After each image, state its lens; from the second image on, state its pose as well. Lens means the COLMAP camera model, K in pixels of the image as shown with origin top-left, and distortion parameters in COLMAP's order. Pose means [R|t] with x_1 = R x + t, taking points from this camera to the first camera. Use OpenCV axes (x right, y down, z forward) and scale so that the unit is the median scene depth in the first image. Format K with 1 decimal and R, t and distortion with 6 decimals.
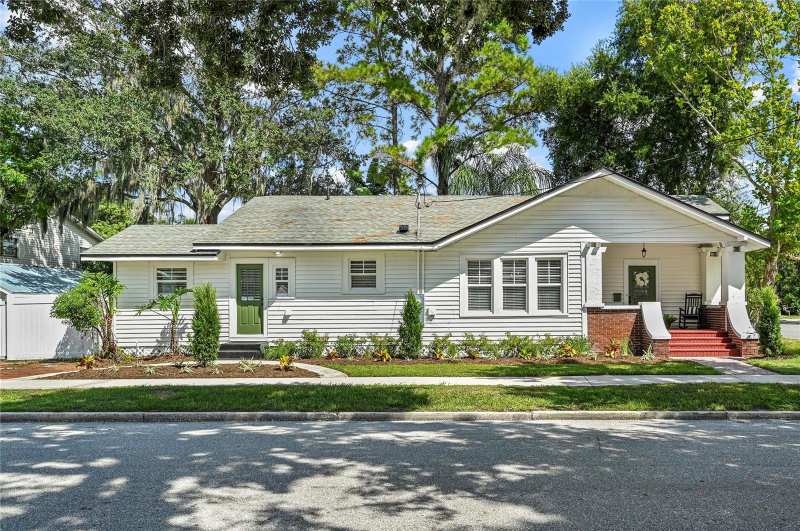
lens RADIAL K [[551.5, 0, 399.7], [0, 551.5, 266.6], [0, 0, 1]] dist [0.009573, 0.001284]
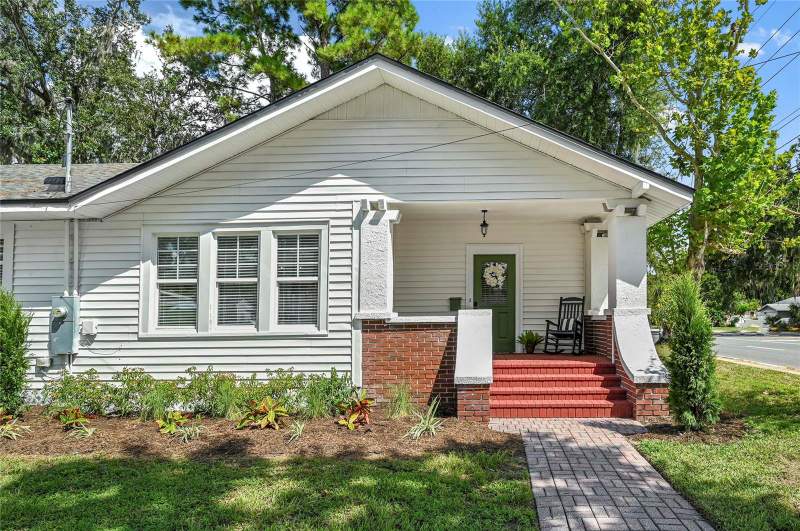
lens RADIAL K [[438.6, 0, 403.1], [0, 438.6, 286.0], [0, 0, 1]] dist [-0.003017, -0.000204]
pose [[0.999996, -0.002885, -0.000716, 0.376369], [0.002882, 0.999988, -0.003992, 0.041542], [0.000727, 0.003990, 0.999992, 0.558455]]
